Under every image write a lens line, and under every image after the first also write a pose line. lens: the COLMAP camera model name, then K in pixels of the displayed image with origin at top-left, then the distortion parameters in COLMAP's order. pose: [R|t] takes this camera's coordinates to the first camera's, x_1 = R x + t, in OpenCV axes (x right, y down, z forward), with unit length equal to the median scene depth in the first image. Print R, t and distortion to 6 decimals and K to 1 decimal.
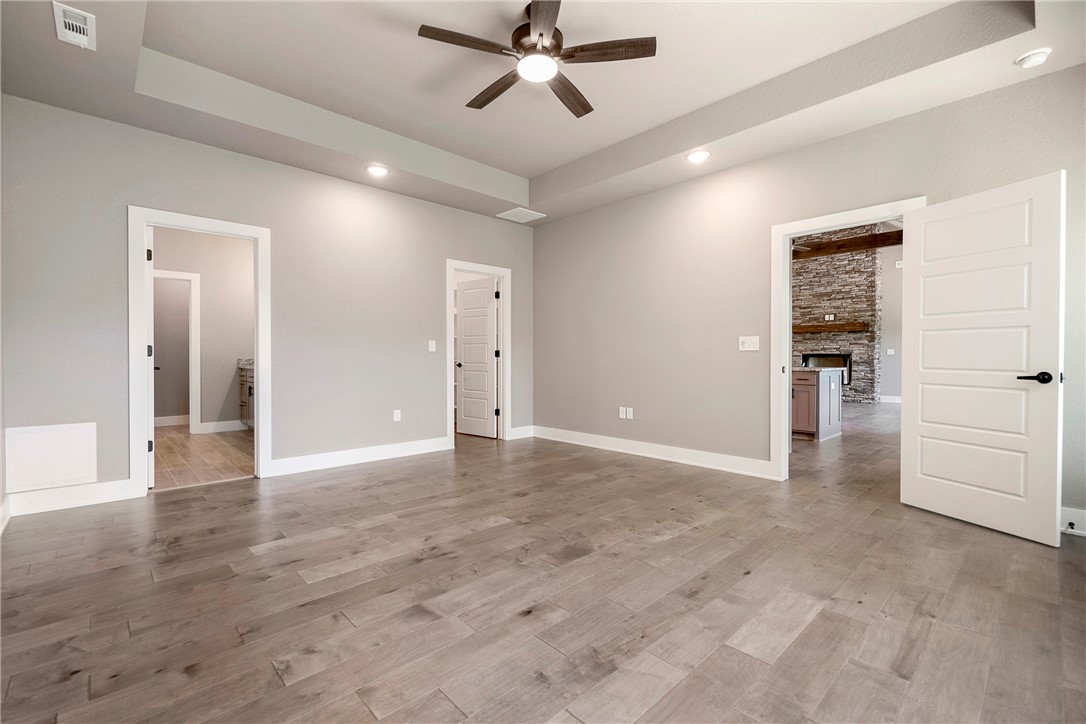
lens RADIAL K [[476.7, 0, 543.0], [0, 476.7, 362.0], [0, 0, 1]] dist [-0.001079, -0.000318]
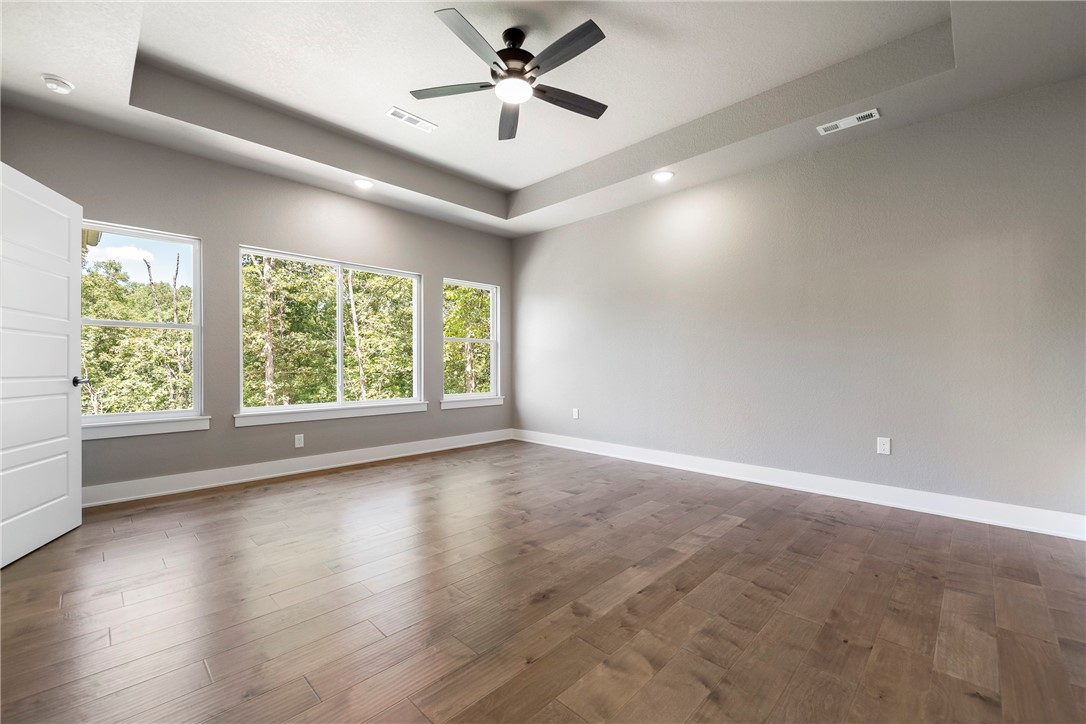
lens RADIAL K [[447.0, 0, 537.5], [0, 447.0, 364.6], [0, 0, 1]] dist [-0.002031, -0.001235]
pose [[-0.999313, -0.002373, -0.036975, -0.027560], [-0.002783, 0.999935, 0.011046, -0.023868], [0.036946, 0.011141, -0.999255, 2.044906]]
